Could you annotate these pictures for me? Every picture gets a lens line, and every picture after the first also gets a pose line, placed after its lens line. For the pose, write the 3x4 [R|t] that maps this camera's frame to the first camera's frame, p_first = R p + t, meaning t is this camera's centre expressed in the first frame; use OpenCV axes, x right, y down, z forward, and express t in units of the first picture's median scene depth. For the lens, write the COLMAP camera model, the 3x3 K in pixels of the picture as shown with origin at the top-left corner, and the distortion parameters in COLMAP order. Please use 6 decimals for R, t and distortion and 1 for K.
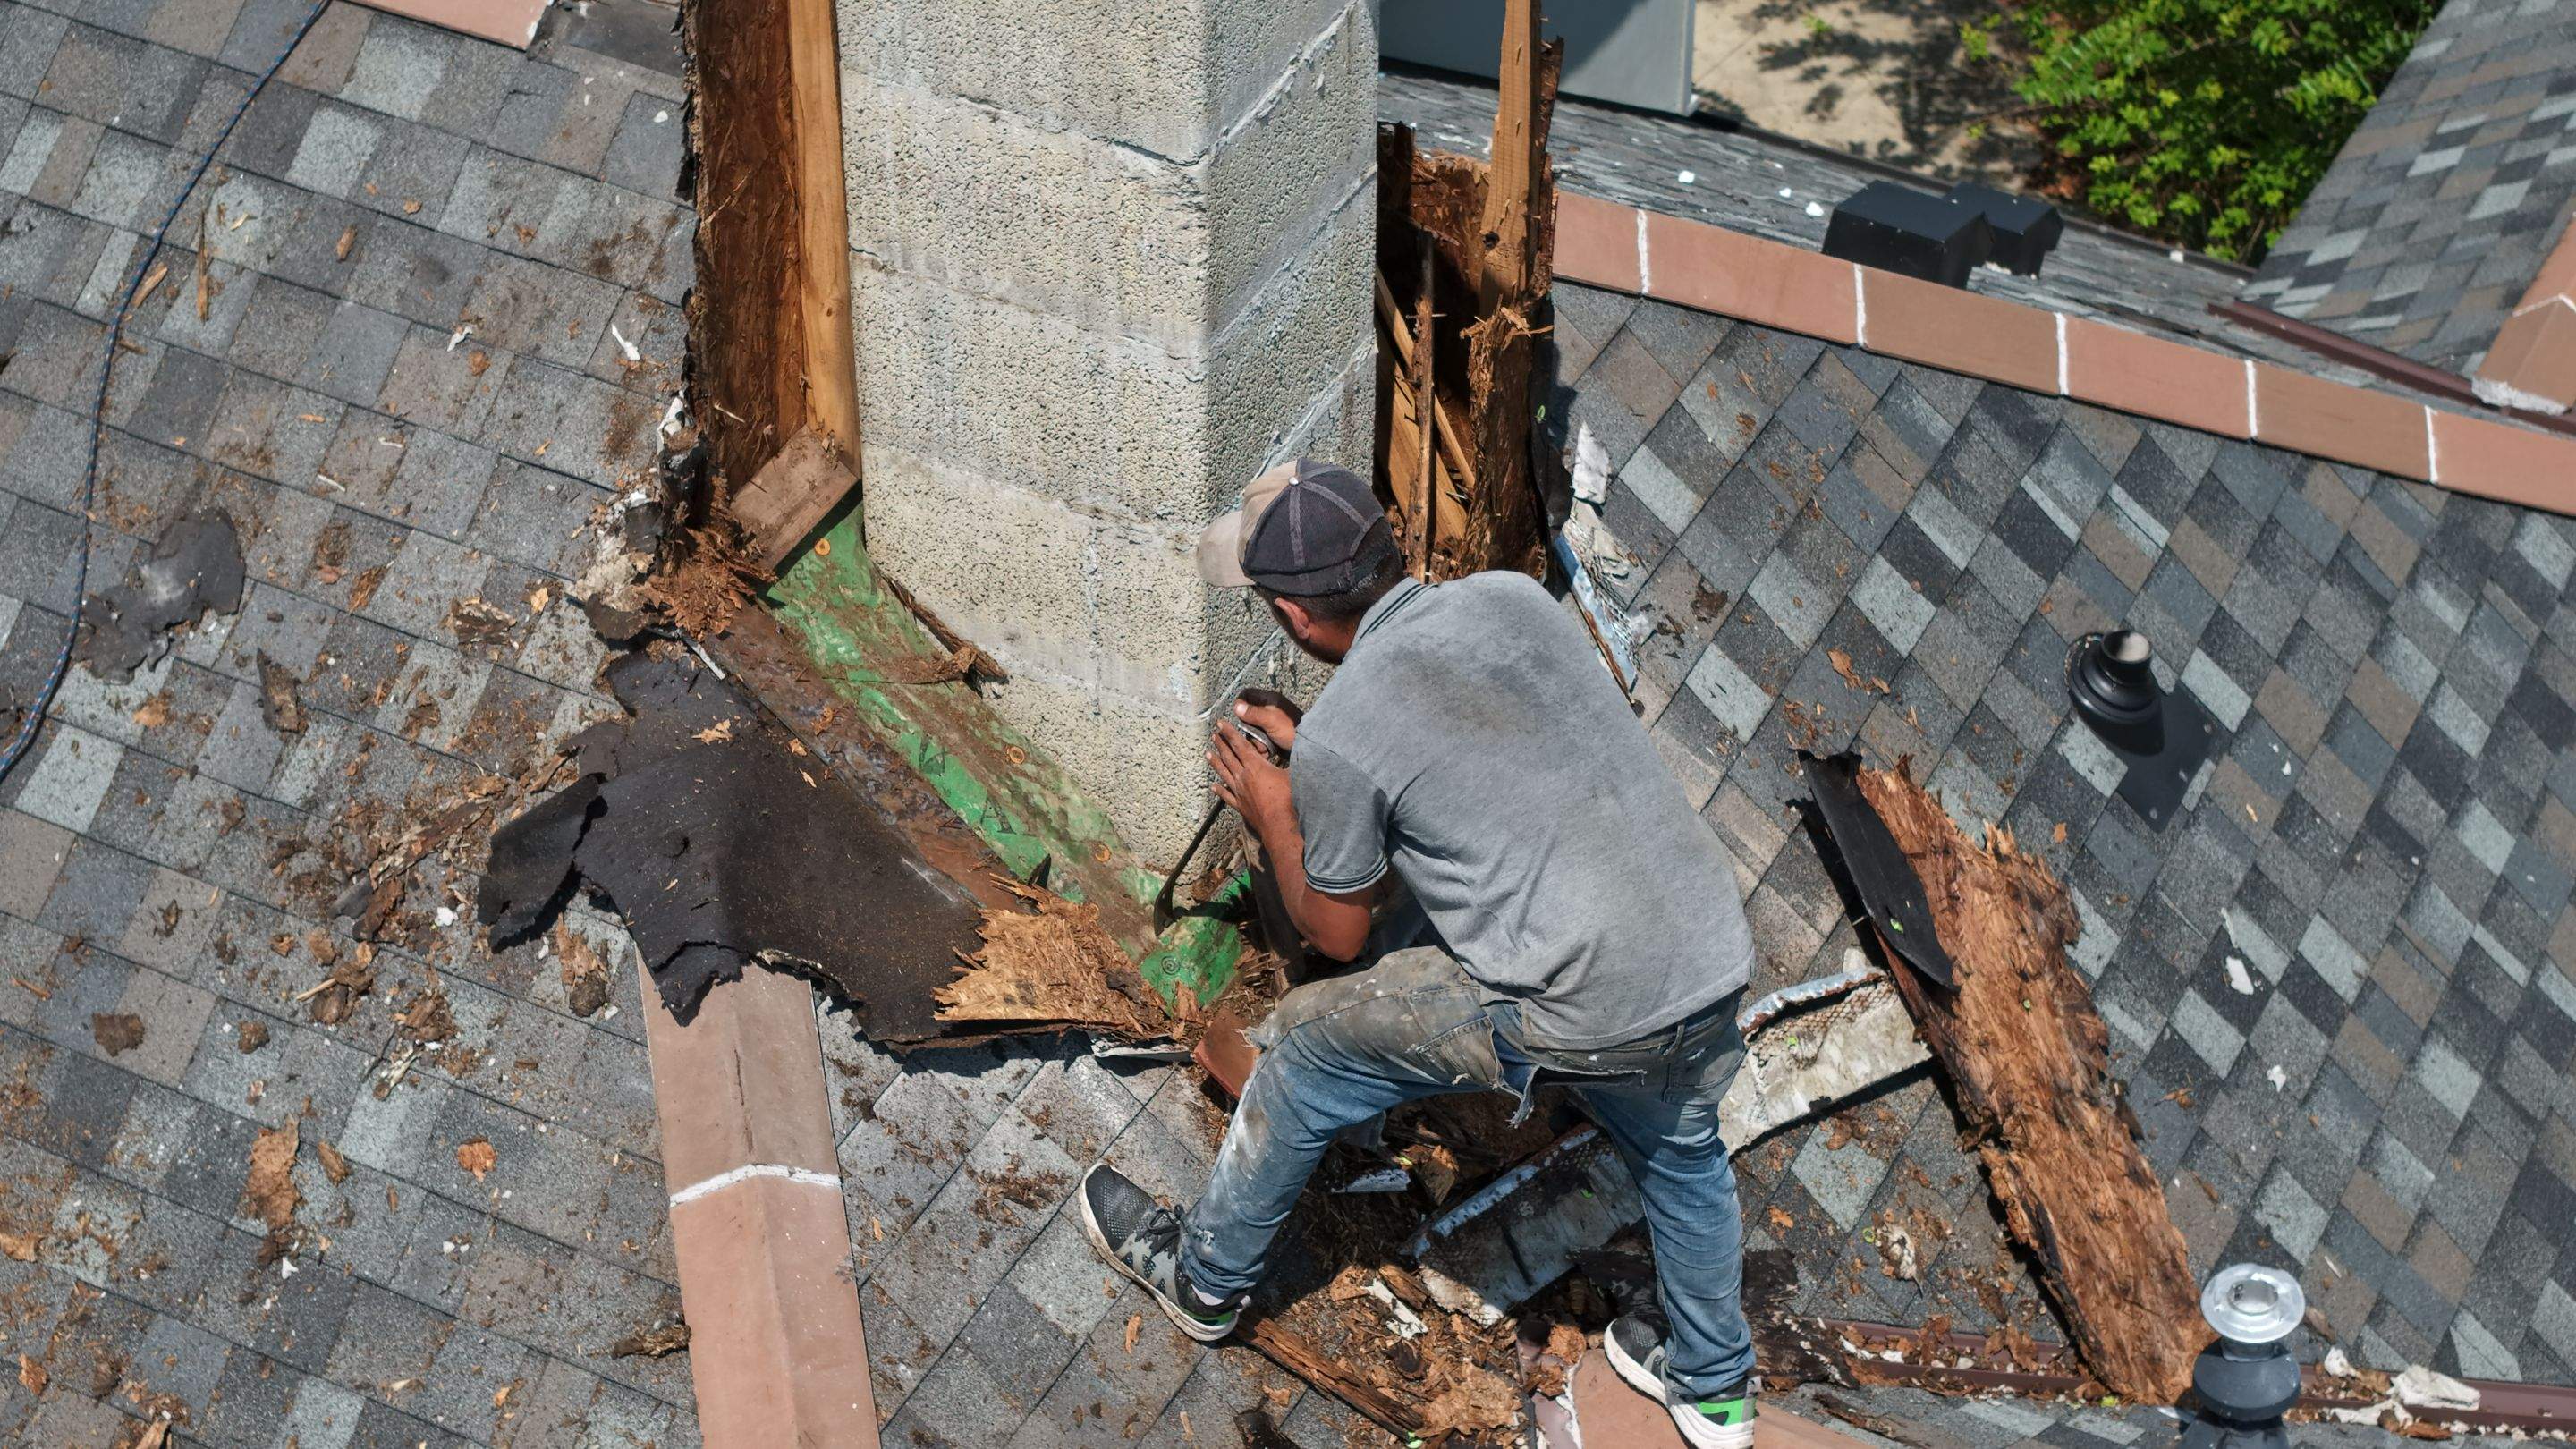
lens RADIAL K [[5415.1, 0, 1279.4], [0, 5415.1, 723.6], [0, 0, 1]] dist [-0.145215, 0.000000]
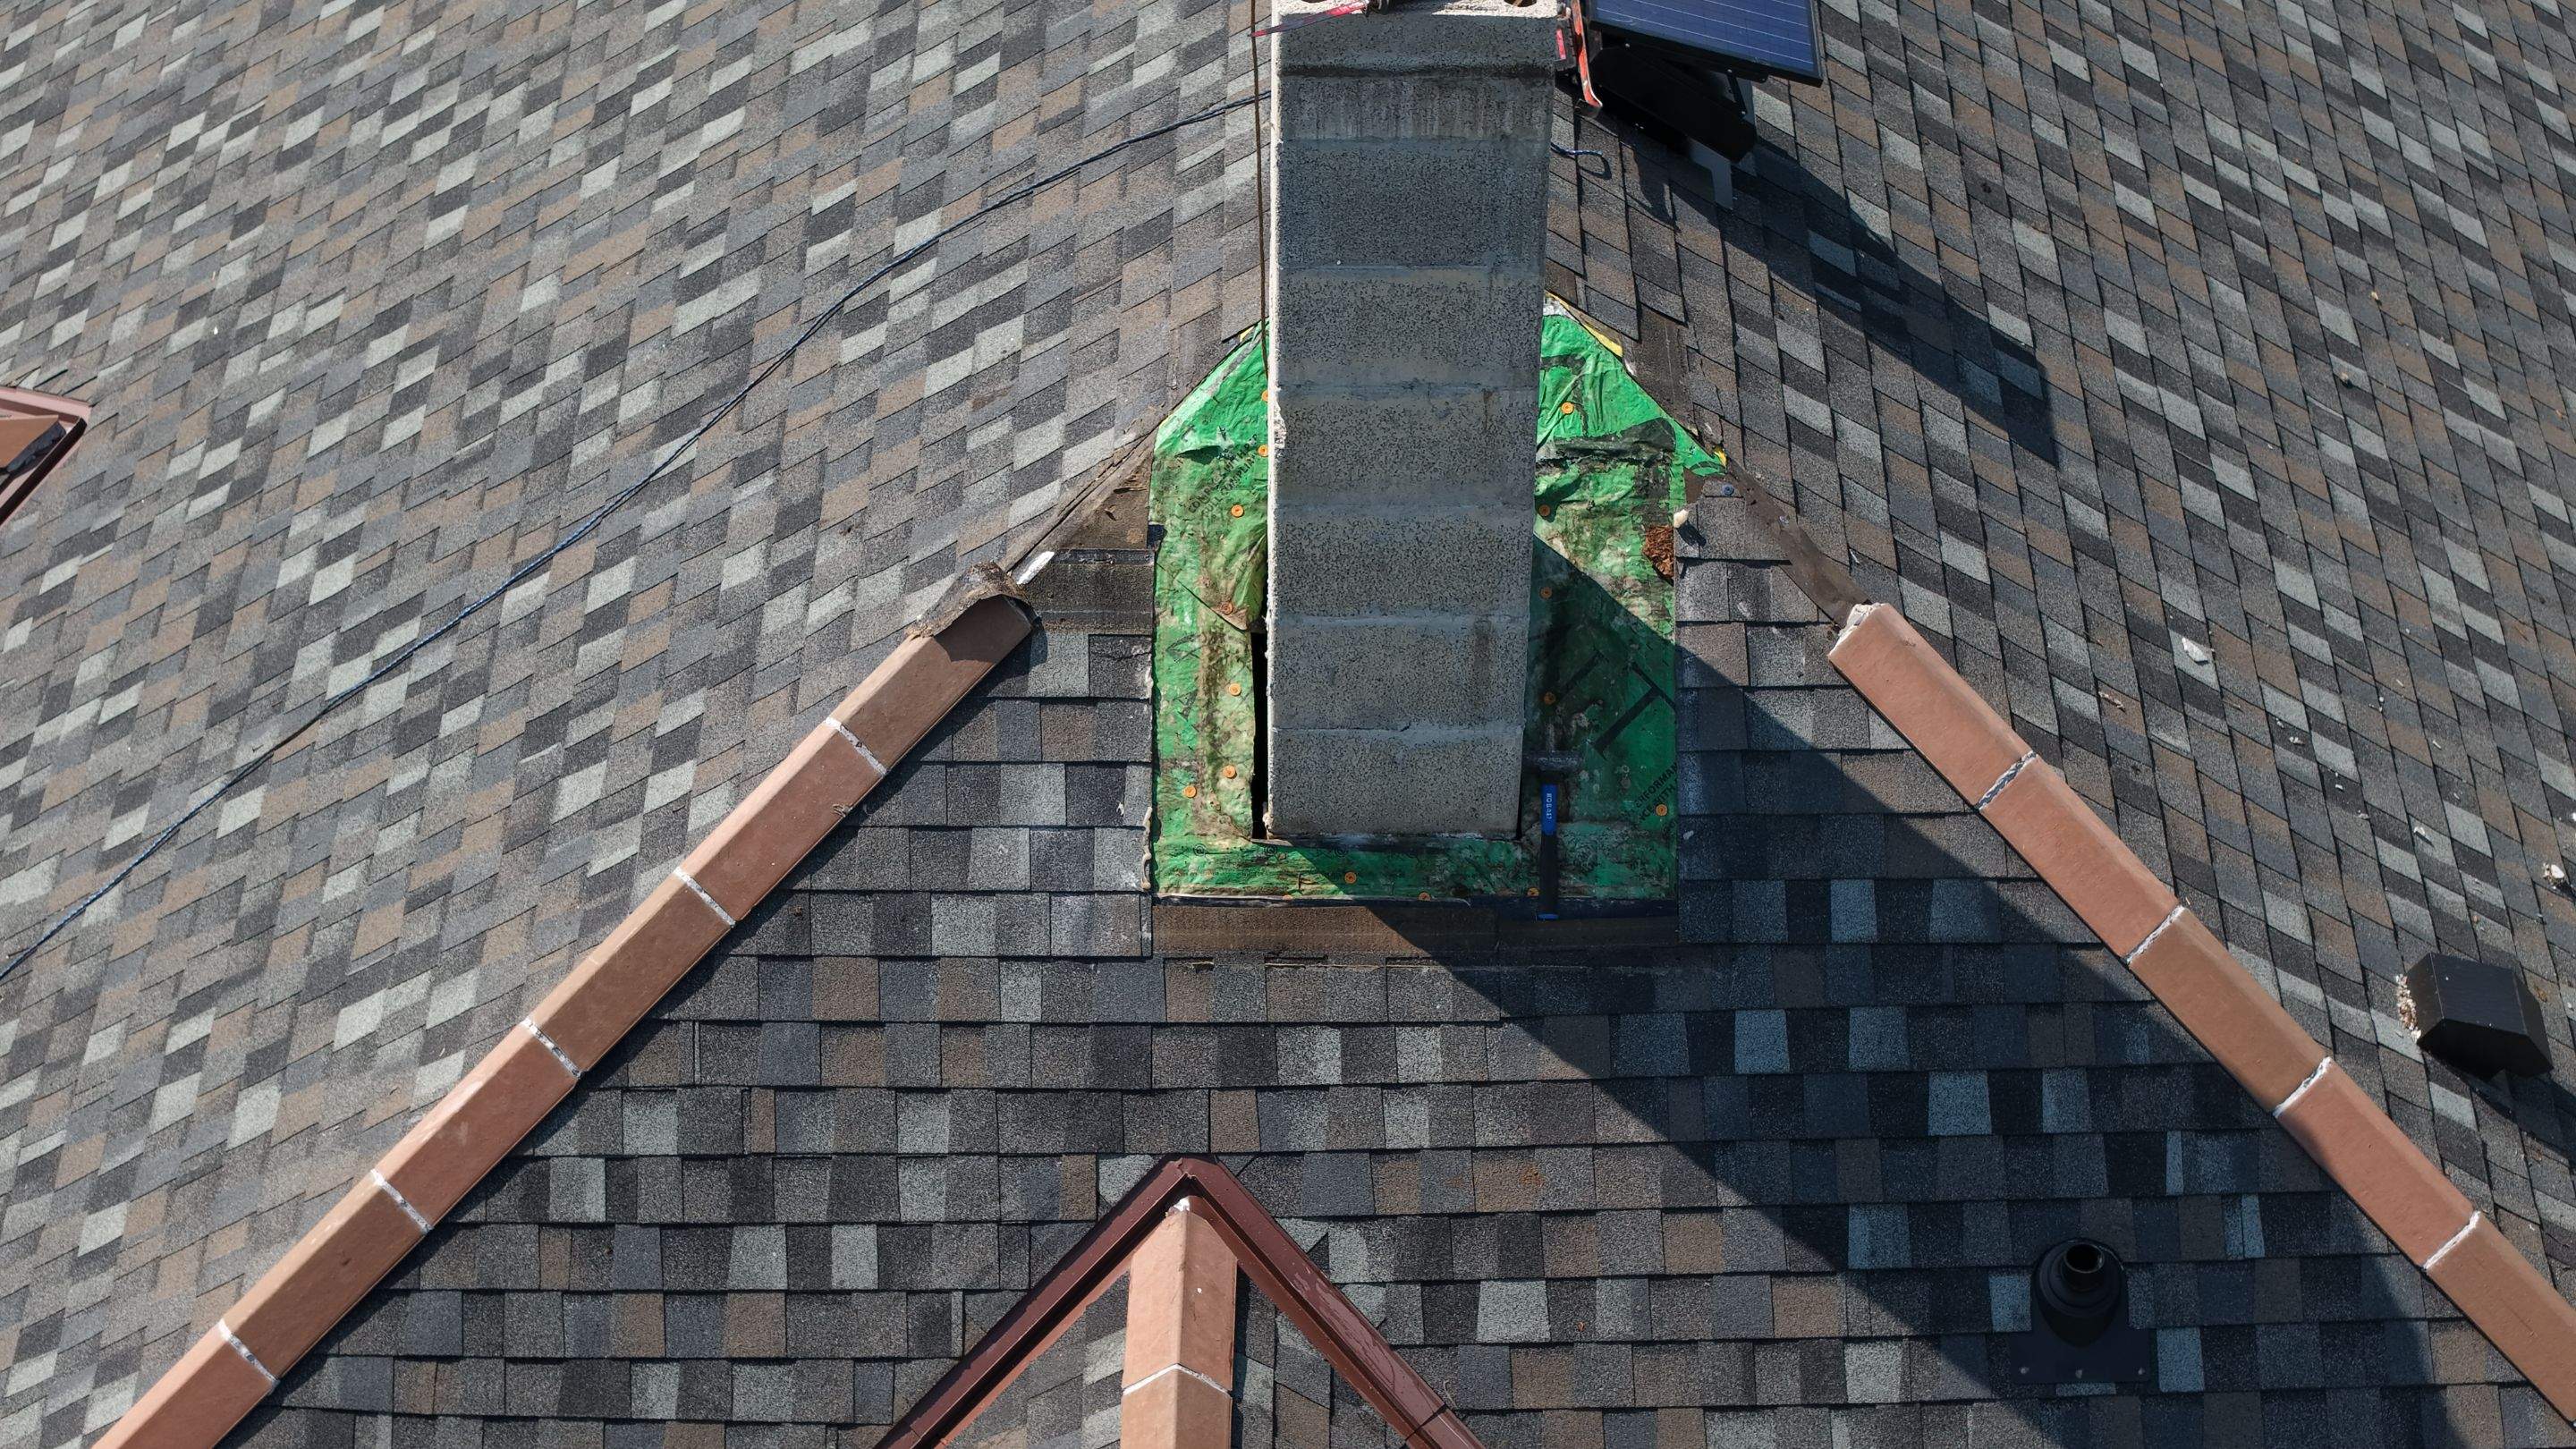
lens RADIAL K [[5415.1, 0, 1304.8], [0, 5415.1, 717.2], [0, 0, 1]] dist [-0.145215, 0.000000]
pose [[0.464587, 0.573154, -0.675022, 0.855239], [-0.566489, 0.778261, 0.270924, -0.354066], [0.680624, 0.256525, 0.686255, -0.047965]]
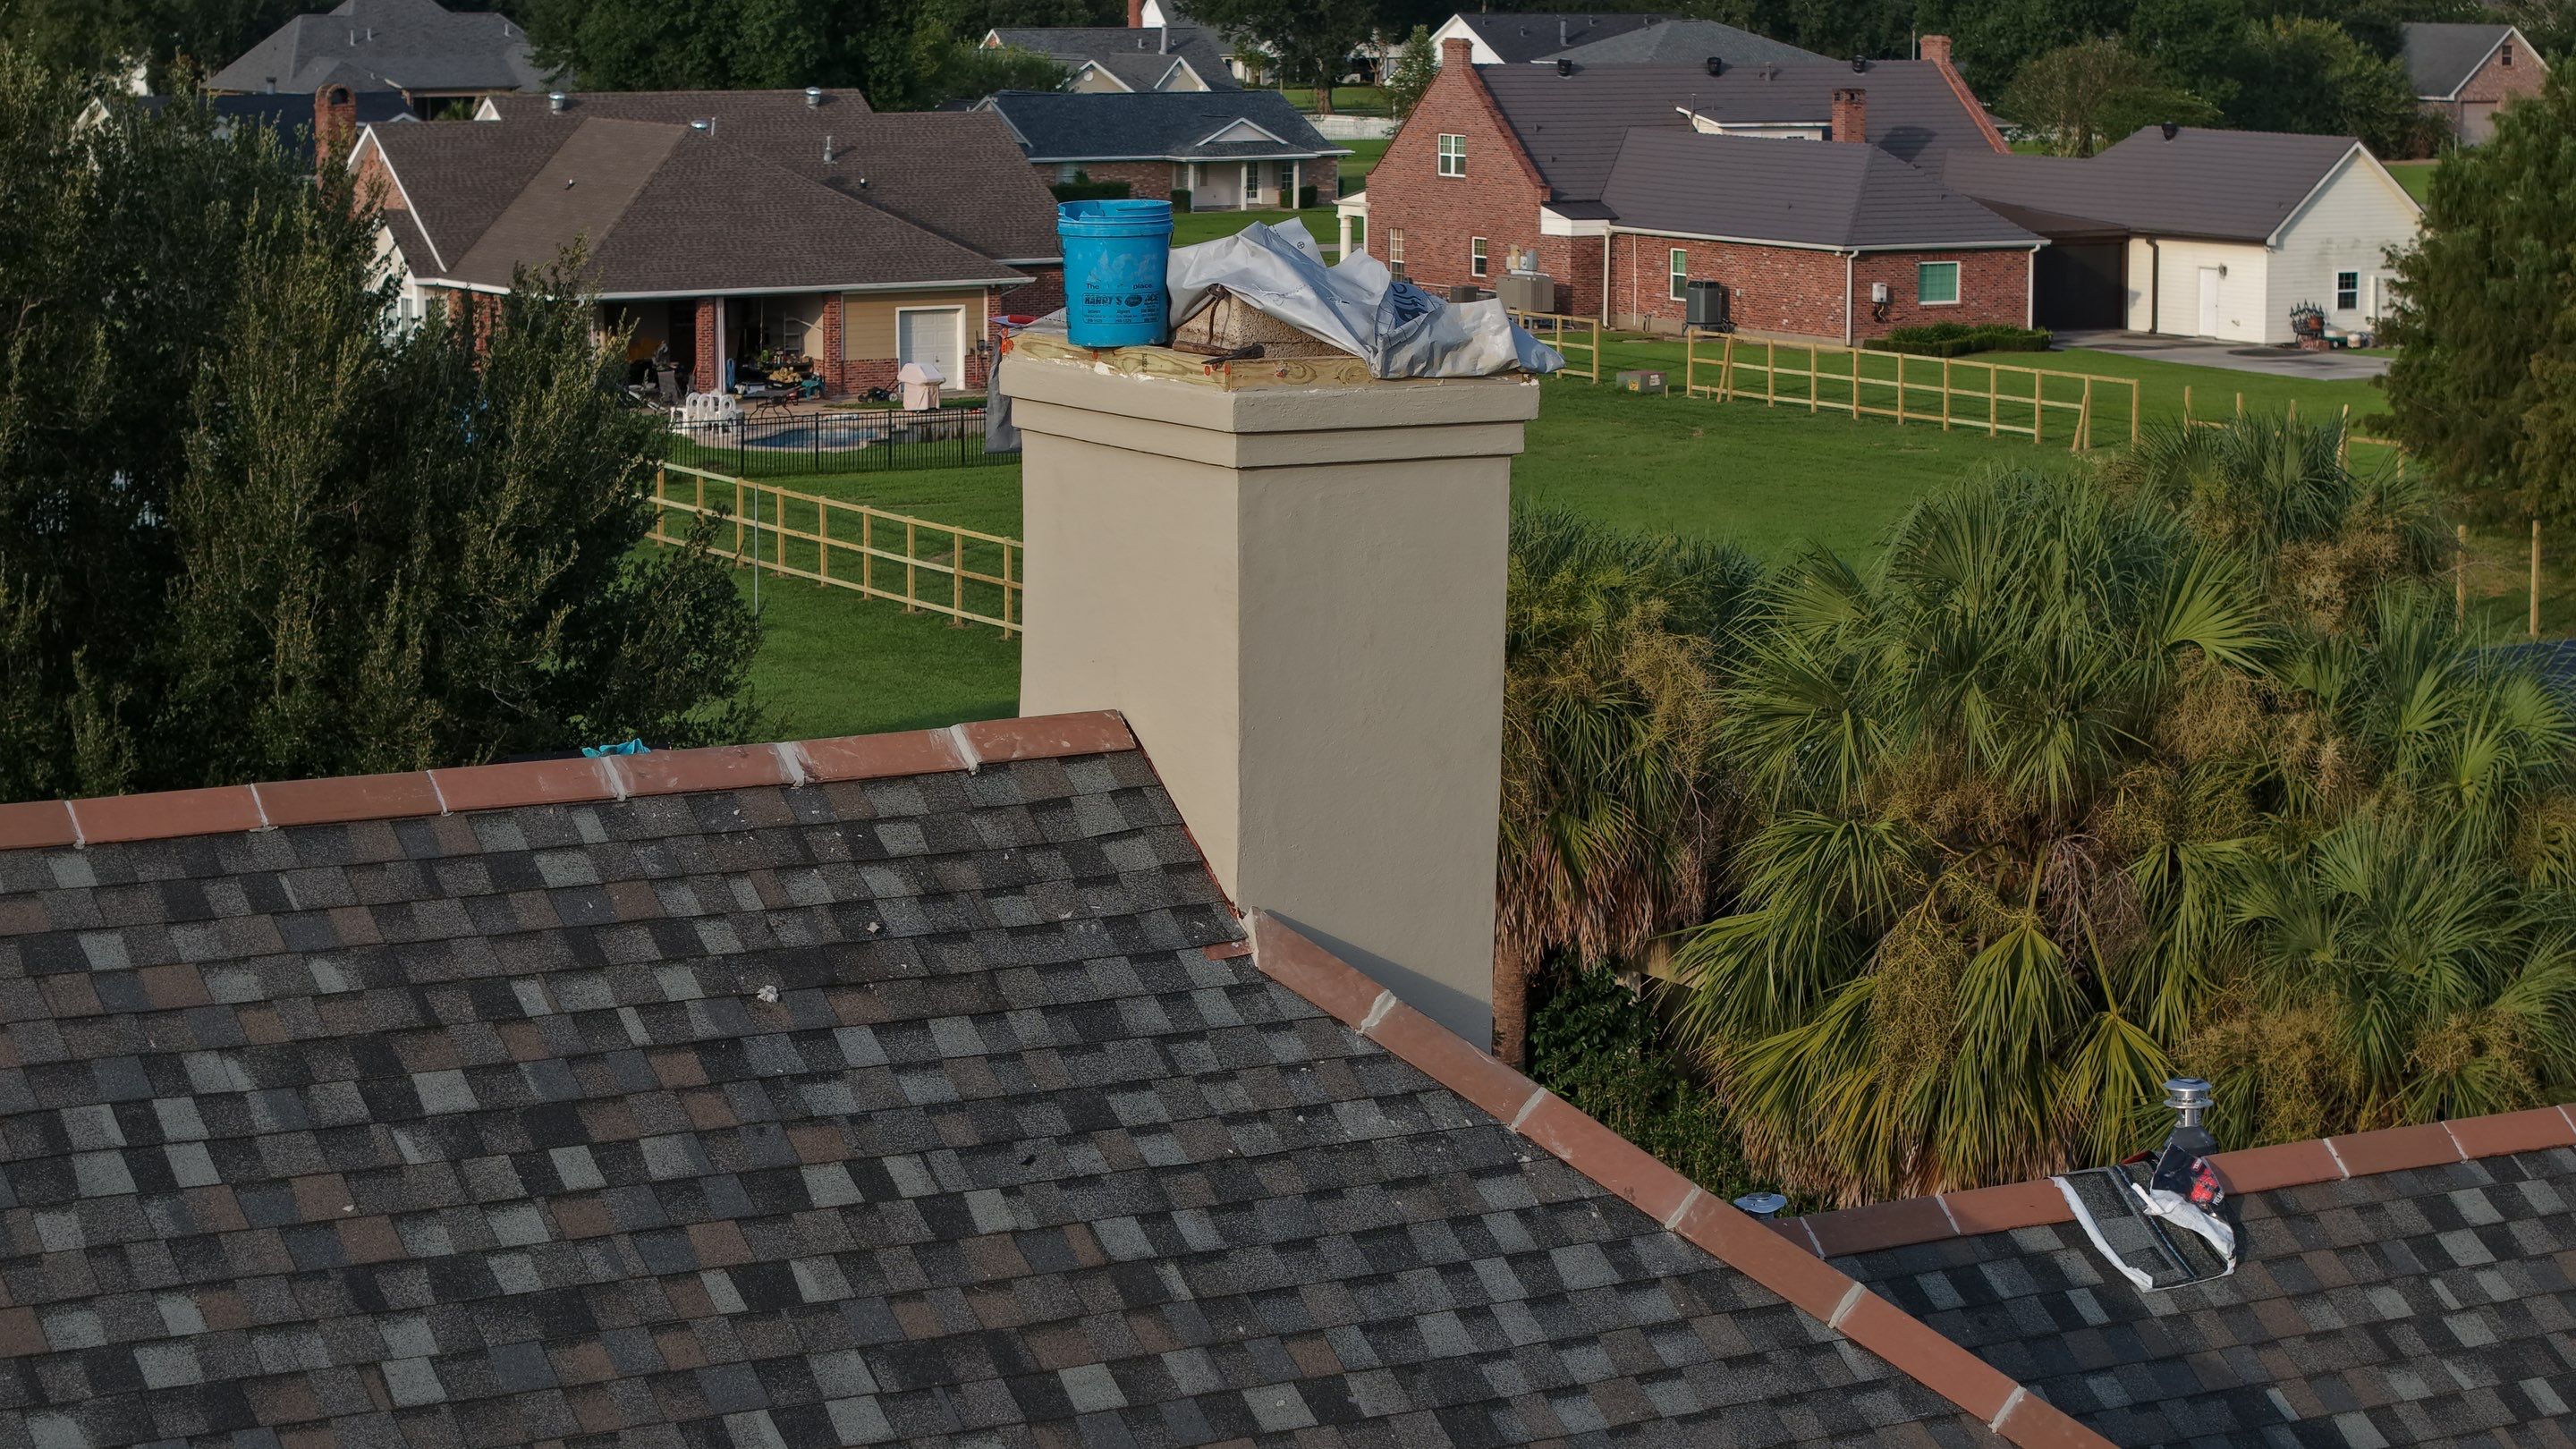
lens RADIAL K [[5414.8, 0, 1298.8], [0, 5414.8, 742.1], [0, 0, 1]] dist [-0.140450, 0.000000]
pose [[0.545970, -0.124613, 0.828485, -1.335113], [0.527637, 0.819272, -0.224484, 0.283707], [-0.650781, 0.559701, 0.513049, -0.005032]]
